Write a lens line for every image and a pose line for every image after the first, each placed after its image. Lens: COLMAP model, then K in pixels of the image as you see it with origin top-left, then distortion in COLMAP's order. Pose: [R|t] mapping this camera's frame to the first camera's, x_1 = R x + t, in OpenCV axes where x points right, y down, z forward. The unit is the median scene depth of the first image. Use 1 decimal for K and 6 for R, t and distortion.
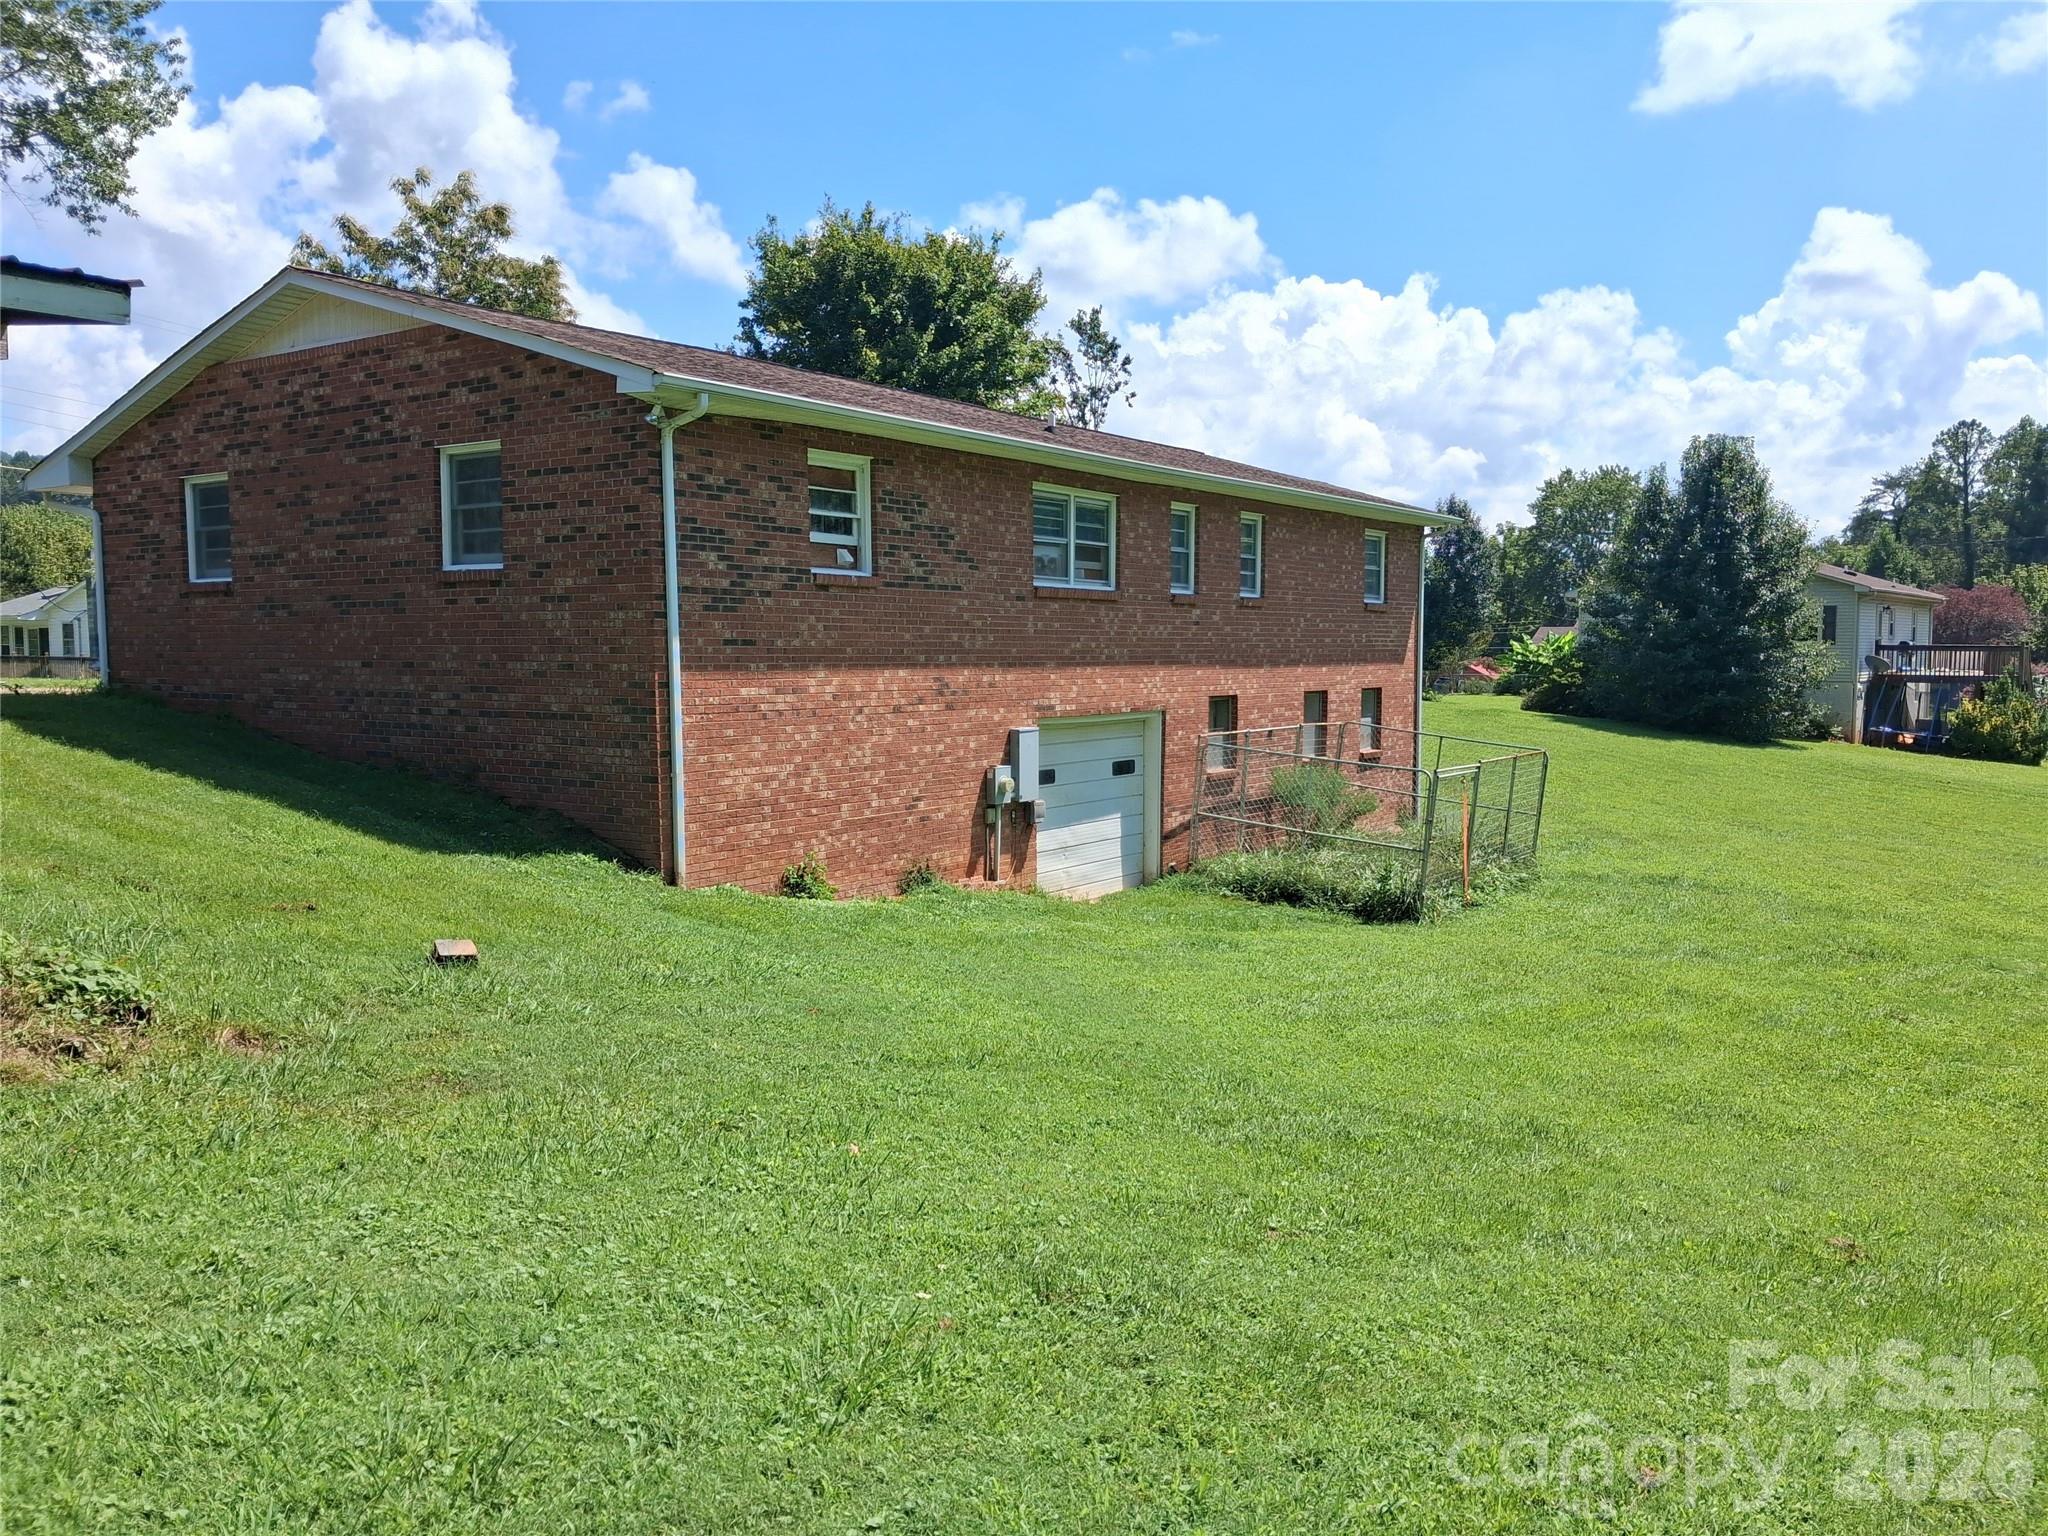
lens RADIAL K [[1689.1, 0, 1021.0], [0, 1689.1, 759.8], [0, 0, 1]] dist [0.118382, -0.188729]
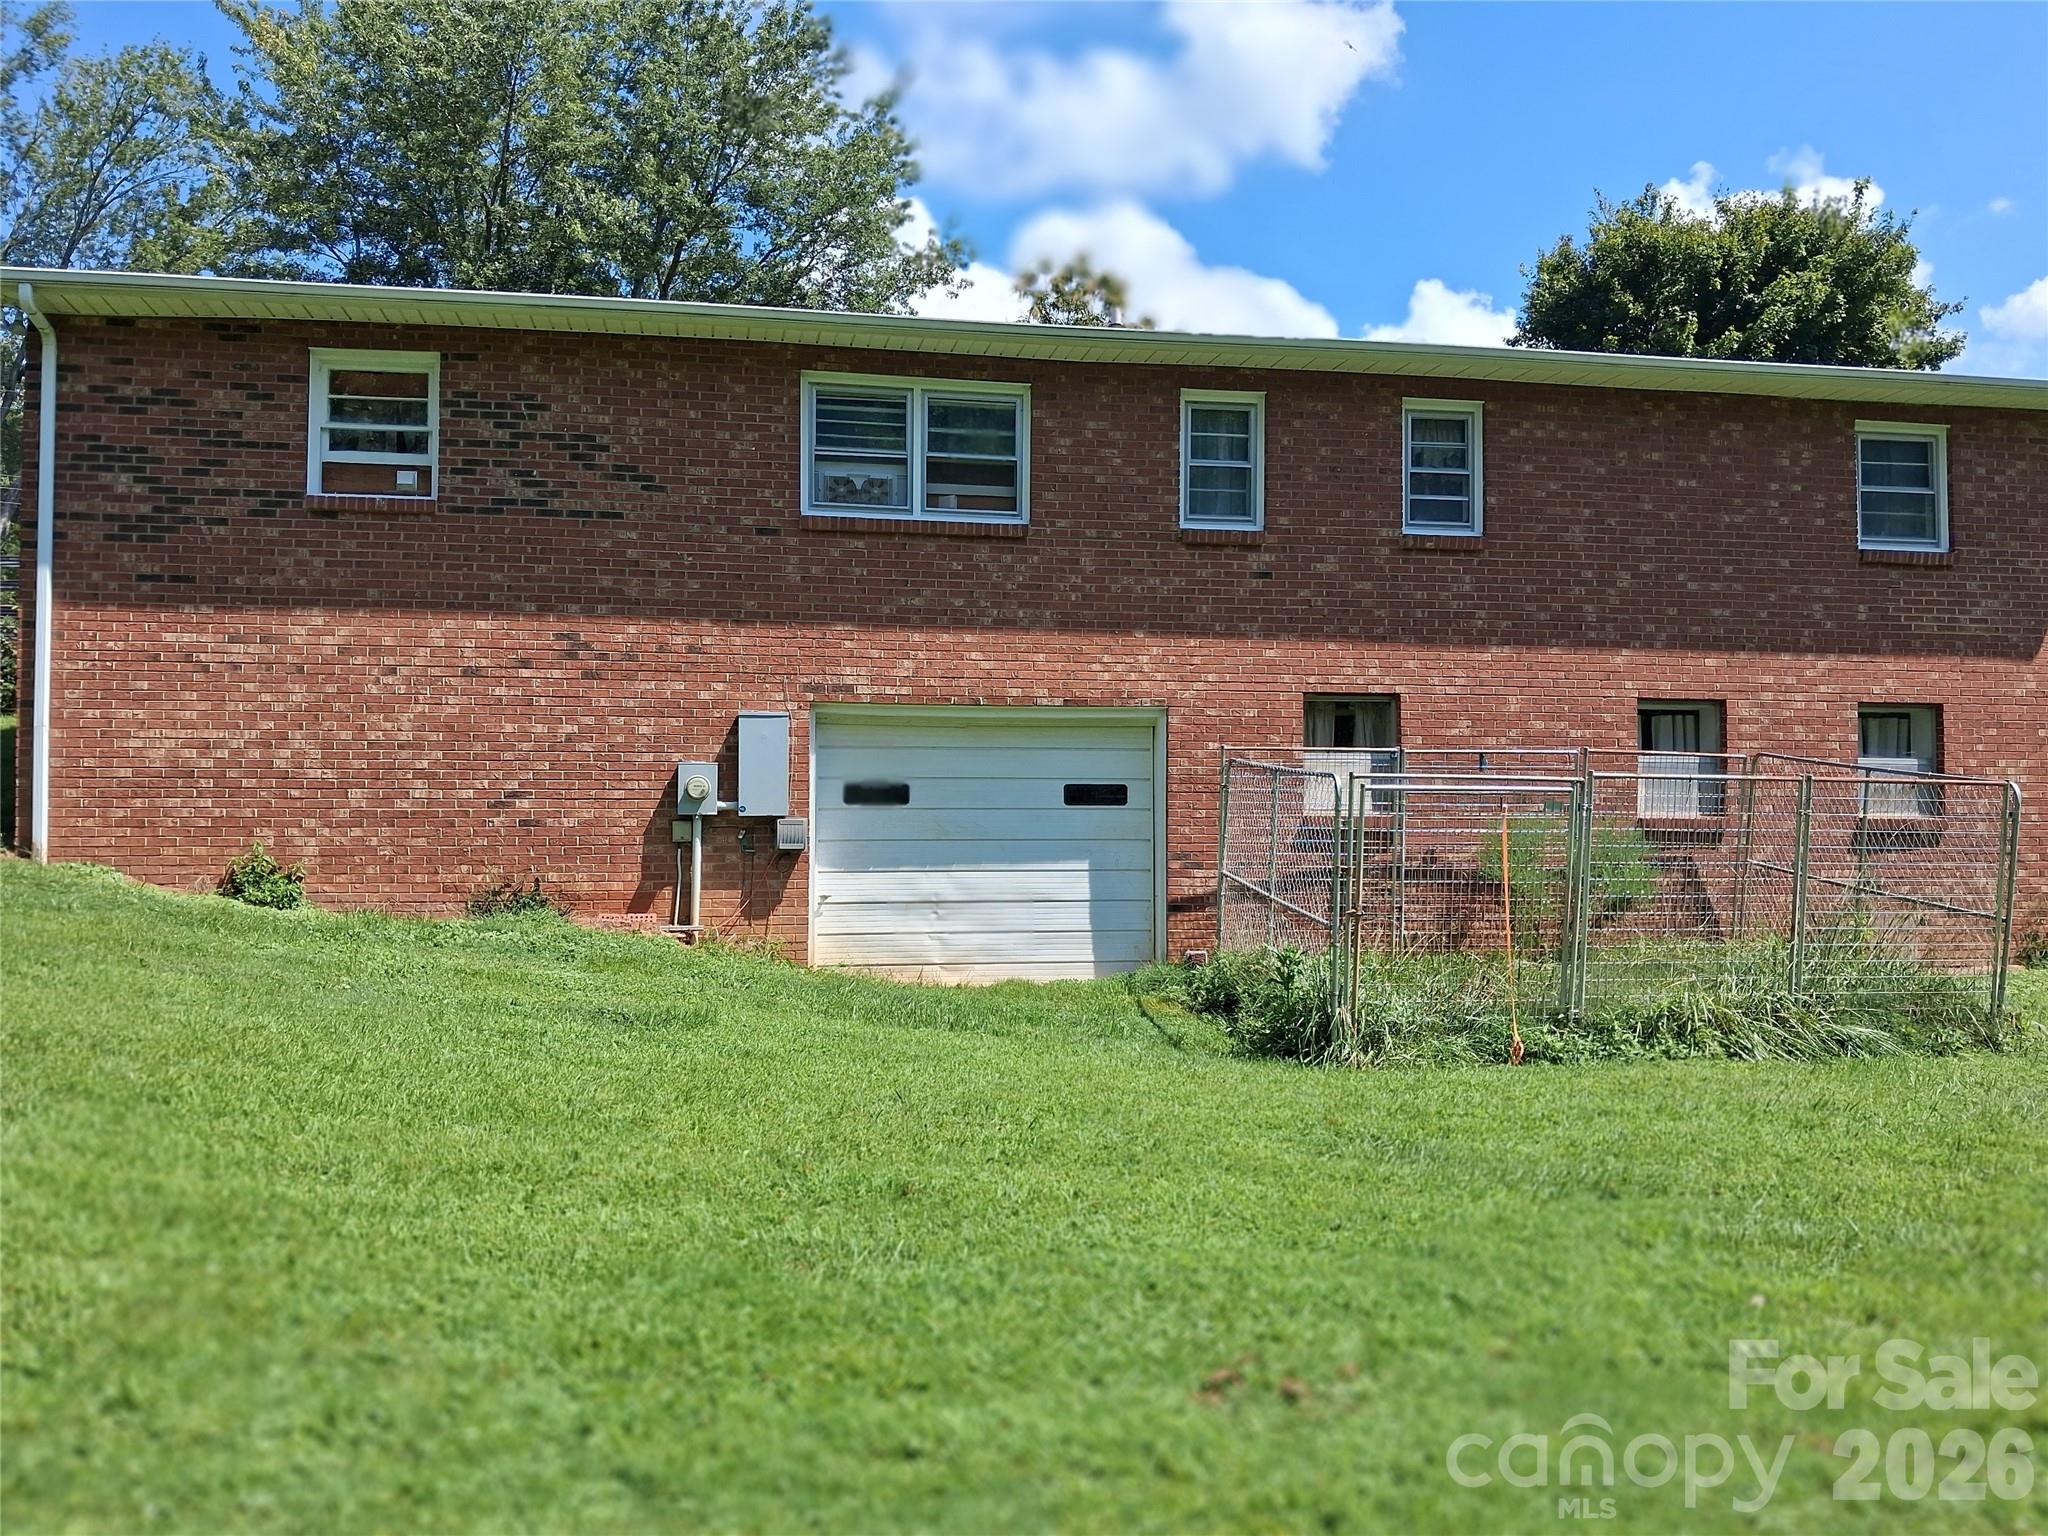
lens RADIAL K [[1690.4, 0, 1205.0], [0, 1690.4, 766.3], [0, 0, 1]] dist [0.053359, -0.129856]
pose [[0.699042, -0.034783, -0.714234, 0.697868], [-0.050653, 0.993899, -0.097979, 0.069788], [0.713284, 0.104670, 0.693015, 0.709841]]
